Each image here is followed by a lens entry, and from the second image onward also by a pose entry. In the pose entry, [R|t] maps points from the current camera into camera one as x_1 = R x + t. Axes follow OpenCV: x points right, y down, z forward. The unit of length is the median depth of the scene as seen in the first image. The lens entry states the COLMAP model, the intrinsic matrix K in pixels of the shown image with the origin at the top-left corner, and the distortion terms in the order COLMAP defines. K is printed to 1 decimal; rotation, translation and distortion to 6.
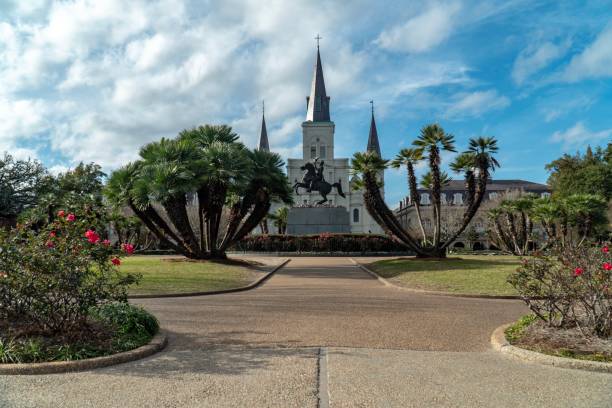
lens RADIAL K [[489.2, 0, 306.7], [0, 489.2, 205.5], [0, 0, 1]] dist [0.004761, 0.004047]
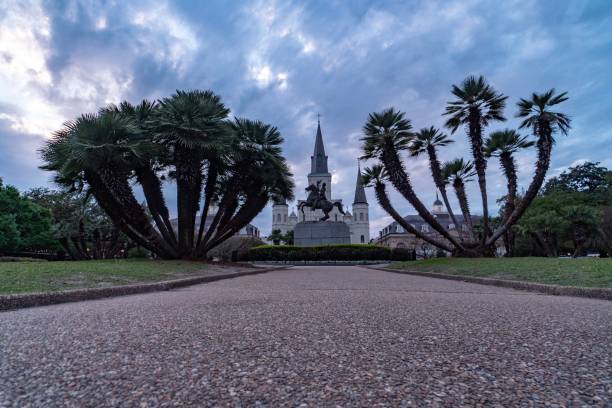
lens RADIAL K [[333.9, 0, 298.6], [0, 333.9, 198.1], [0, 0, 1]] dist [0.002977, 0.000379]
pose [[0.999207, -0.008089, -0.038988, 0.002258], [0.003389, 0.992869, -0.119162, 0.048332], [0.039673, 0.118935, 0.992109, 0.290384]]
